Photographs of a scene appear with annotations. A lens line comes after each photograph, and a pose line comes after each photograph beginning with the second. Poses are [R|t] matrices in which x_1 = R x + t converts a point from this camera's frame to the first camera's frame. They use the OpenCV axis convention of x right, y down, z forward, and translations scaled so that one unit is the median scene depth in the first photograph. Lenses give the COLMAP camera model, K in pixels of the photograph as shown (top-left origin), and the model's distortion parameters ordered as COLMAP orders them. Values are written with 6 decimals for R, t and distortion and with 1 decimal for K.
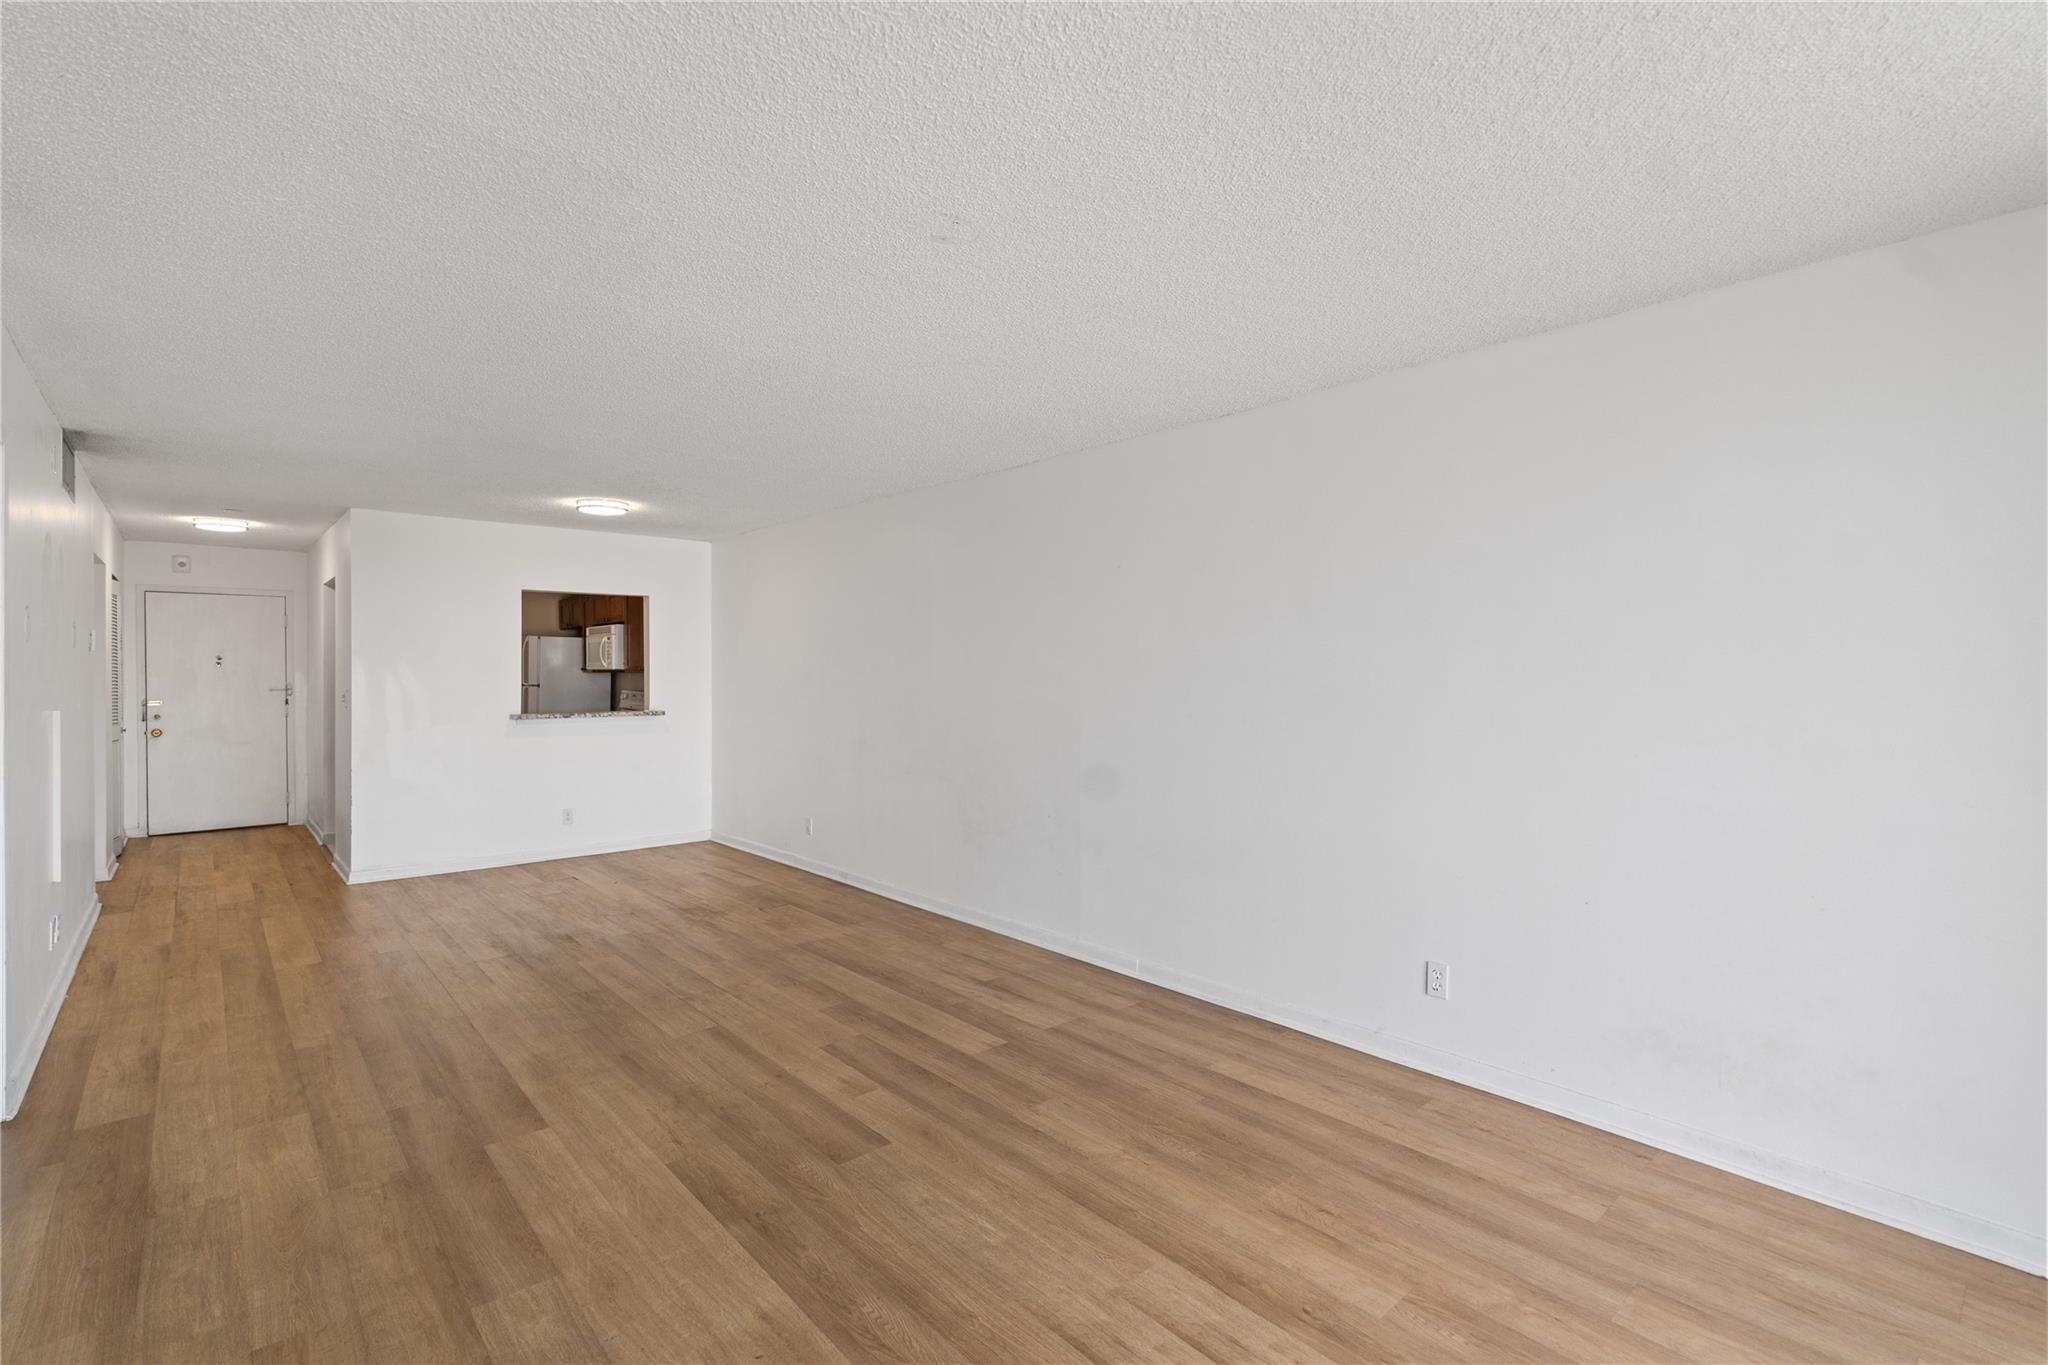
lens RADIAL K [[933.6, 0, 1003.1], [0, 933.6, 680.4], [0, 0, 1]] dist [-0.006184, 0.003541]
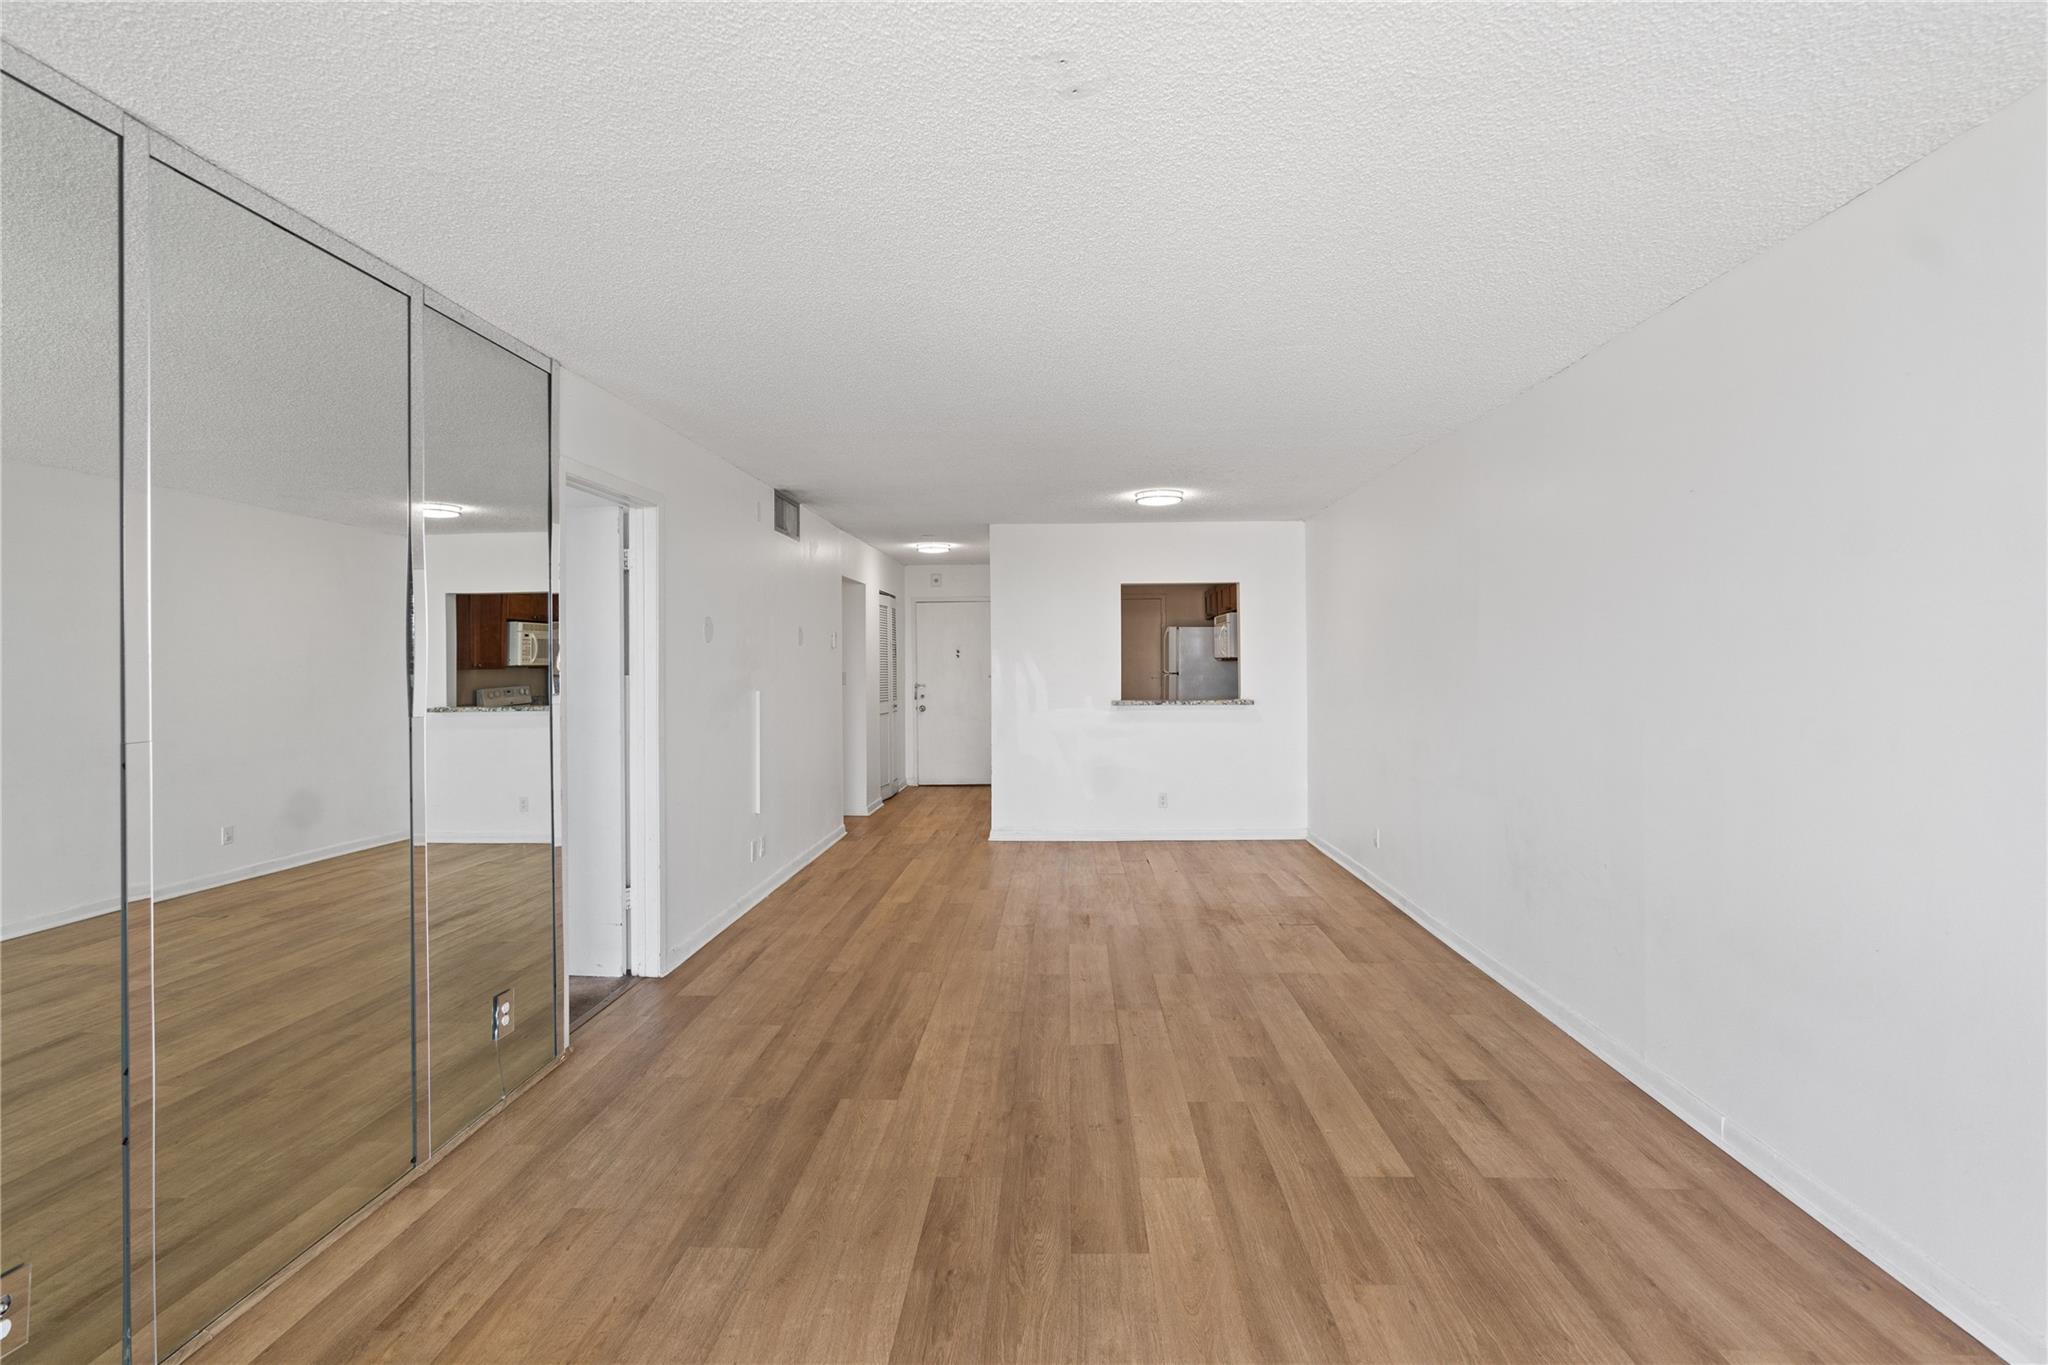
lens RADIAL K [[933.6, 0, 1033.1], [0, 933.6, 682.5], [0, 0, 1]] dist [-0.006184, 0.003541]
pose [[0.735630, 0.010192, -0.677307, 0.244162], [0.001168, 0.999866, 0.016315, -0.004945], [0.677383, -0.012793, 0.735519, 0.248618]]
